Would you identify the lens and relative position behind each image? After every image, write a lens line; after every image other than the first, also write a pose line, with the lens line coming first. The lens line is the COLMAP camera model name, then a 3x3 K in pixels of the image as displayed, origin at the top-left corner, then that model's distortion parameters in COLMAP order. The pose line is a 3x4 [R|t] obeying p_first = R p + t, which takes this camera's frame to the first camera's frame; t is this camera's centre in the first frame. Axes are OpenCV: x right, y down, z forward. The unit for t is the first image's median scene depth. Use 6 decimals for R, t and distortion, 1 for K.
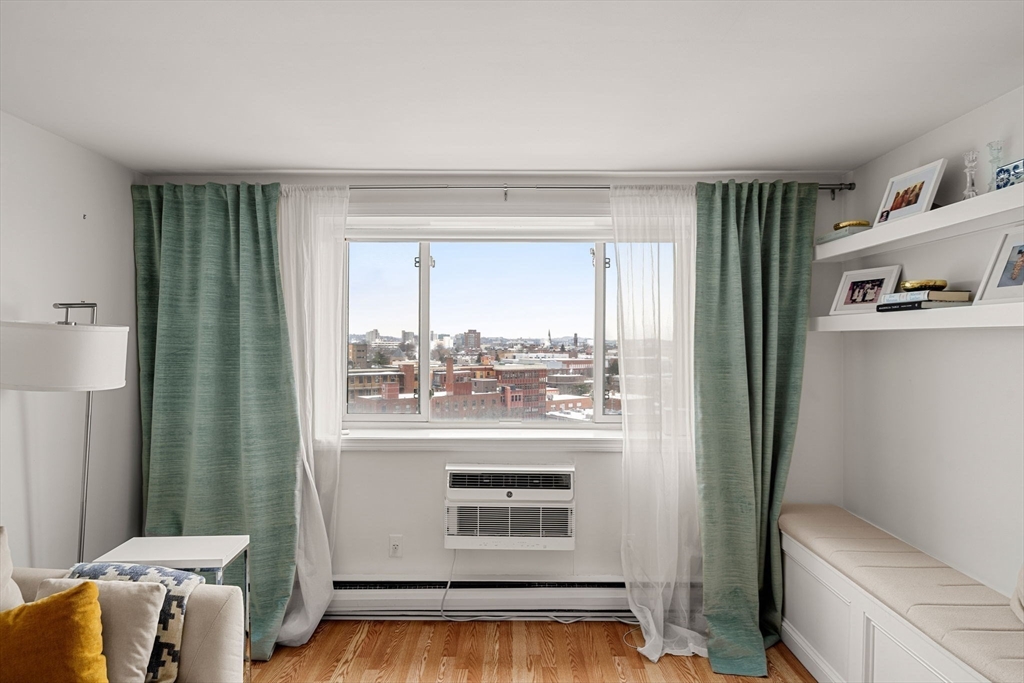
lens RADIAL K [[561.8, 0, 504.9], [0, 561.8, 340.7], [0, 0, 1]] dist [-0.000294, 0.000097]
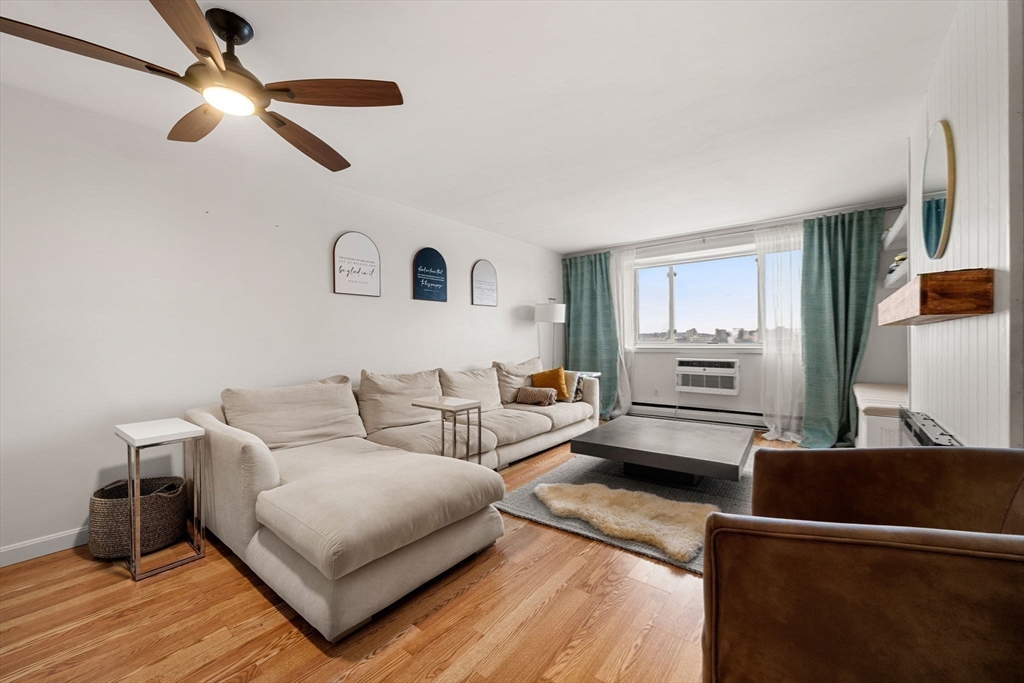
lens RADIAL K [[398.0, 0, 512.0], [0, 398.0, 341.5], [0, 0, 1]] dist [0.000188, 0.000070]
pose [[0.792219, -0.010659, -0.610144, 0.383914], [0.015915, 0.999868, 0.003197, 0.137684], [0.610030, -0.012243, 0.792284, -0.796752]]
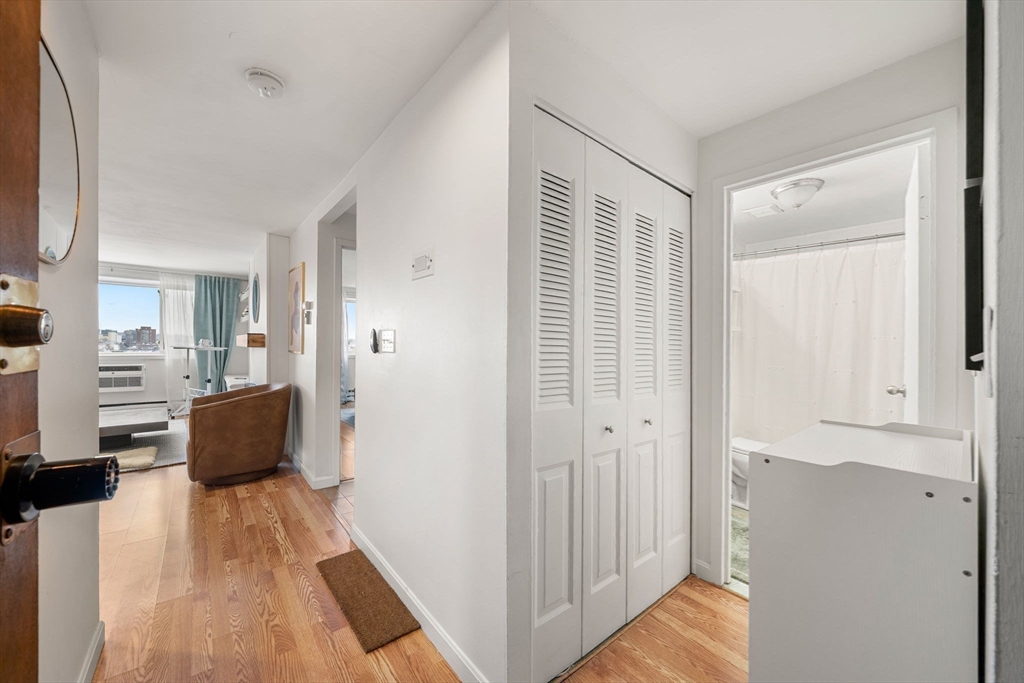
lens RADIAL K [[379.0, 0, 502.2], [0, 379.0, 347.3], [0, 0, 1]] dist [-0.000922, -0.000019]
pose [[0.768026, -0.004393, 0.640404, 0.304591], [-0.009652, 0.999783, 0.018434, 0.080510], [-0.640346, -0.020339, 0.767817, -1.824264]]
